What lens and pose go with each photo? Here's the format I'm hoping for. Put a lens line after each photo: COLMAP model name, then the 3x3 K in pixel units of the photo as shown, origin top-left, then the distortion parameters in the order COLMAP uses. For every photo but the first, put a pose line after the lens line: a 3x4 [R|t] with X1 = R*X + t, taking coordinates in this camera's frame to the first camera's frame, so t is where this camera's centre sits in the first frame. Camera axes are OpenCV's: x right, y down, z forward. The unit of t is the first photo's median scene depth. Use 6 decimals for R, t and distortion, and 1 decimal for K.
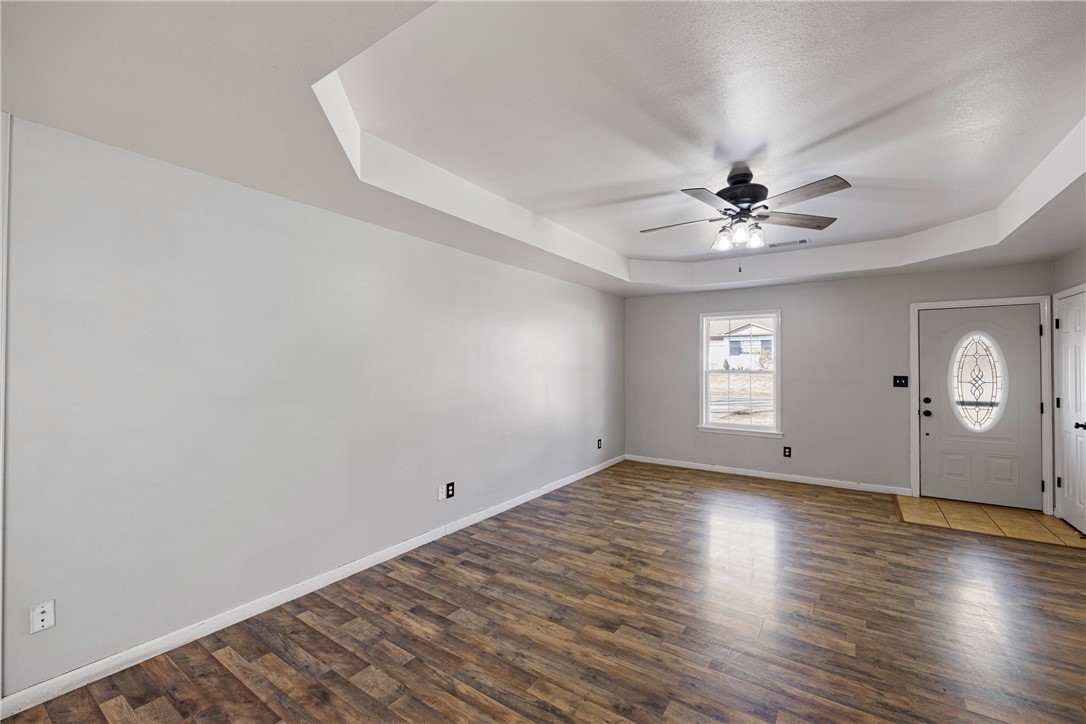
lens RADIAL K [[445.6, 0, 535.2], [0, 445.6, 363.1], [0, 0, 1]] dist [0.003931, -0.003152]
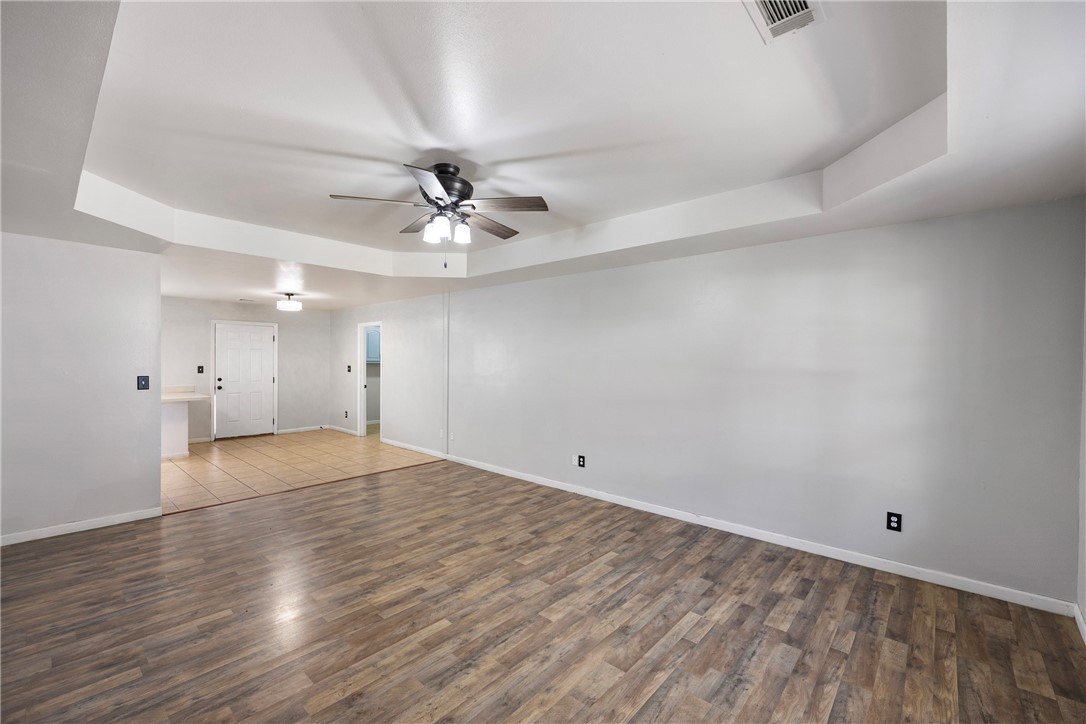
lens RADIAL K [[445.6, 0, 542.1], [0, 445.6, 367.5], [0, 0, 1]] dist [0.003931, -0.003152]
pose [[-0.115987, 0.013384, -0.993161, 1.041349], [-0.003695, 0.999896, 0.013907, 0.000606], [0.993244, 0.005282, -0.115925, 0.993298]]
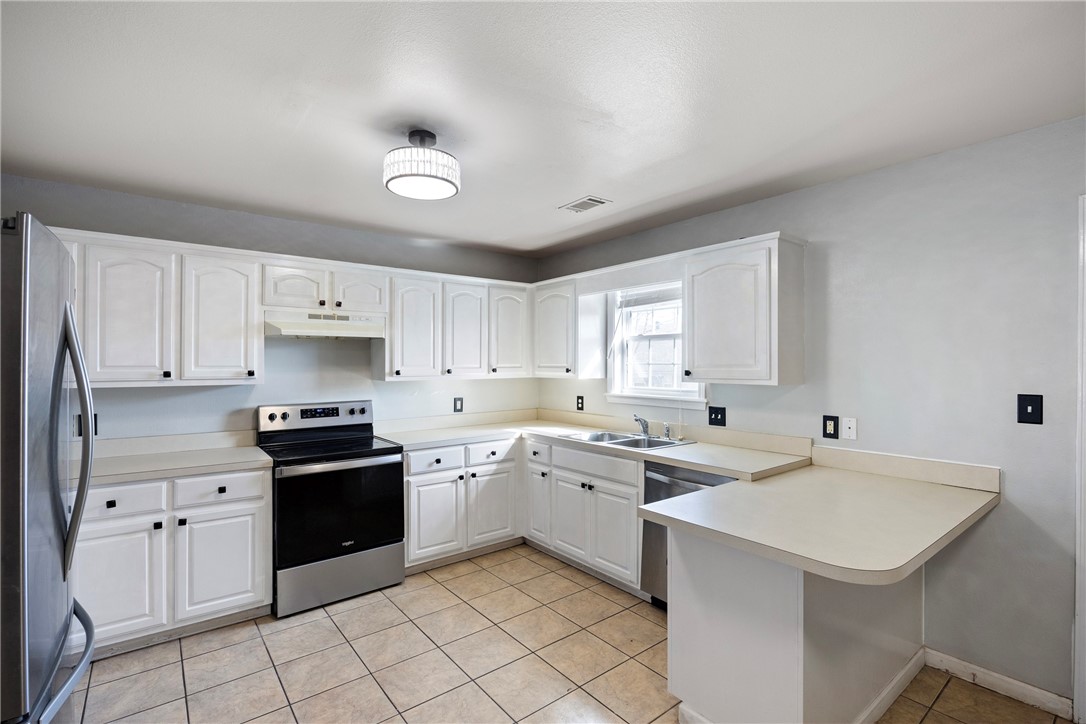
lens RADIAL K [[503.7, 0, 545.0], [0, 503.7, 361.5], [0, 0, 1]] dist [-0.005316, -0.000741]
pose [[-0.957193, -0.003658, 0.289427, -0.367600], [-0.005811, 0.999961, -0.006579, -0.002826], [-0.289392, -0.007980, -0.957177, -0.036355]]
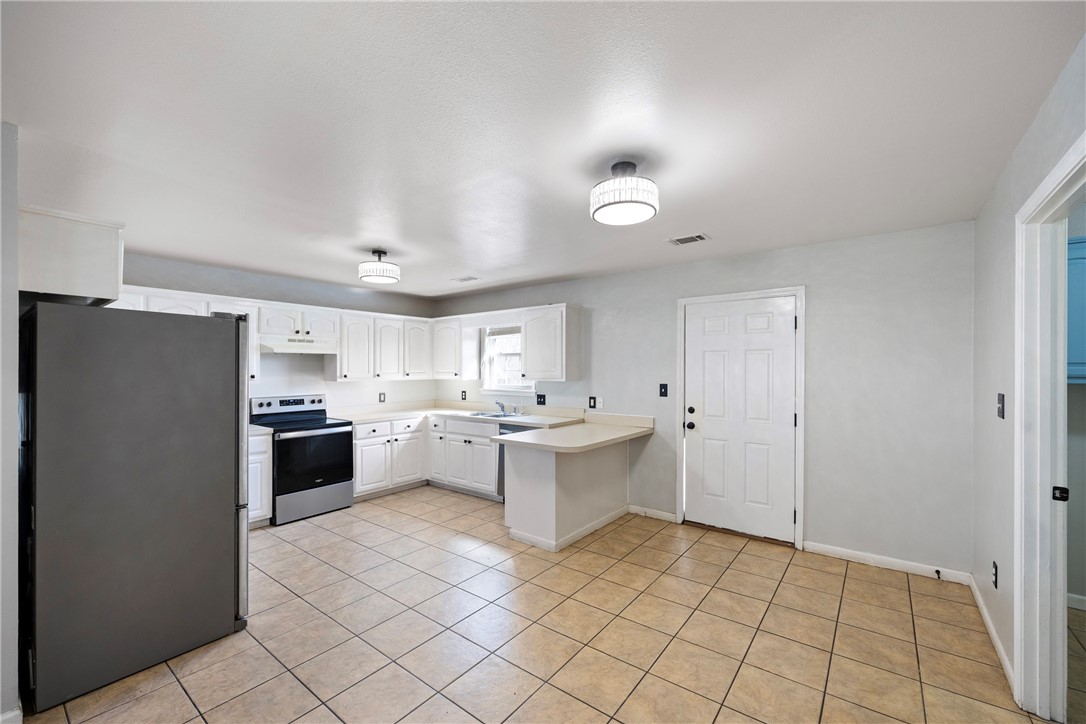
lens RADIAL K [[445.6, 0, 544.8], [0, 445.6, 371.1], [0, 0, 1]] dist [0.003931, -0.003152]
pose [[-0.998783, -0.004501, 0.049114, -0.475562], [-0.004469, 0.999990, 0.000765, -0.004670], [-0.049117, 0.000545, -0.998793, 0.403419]]
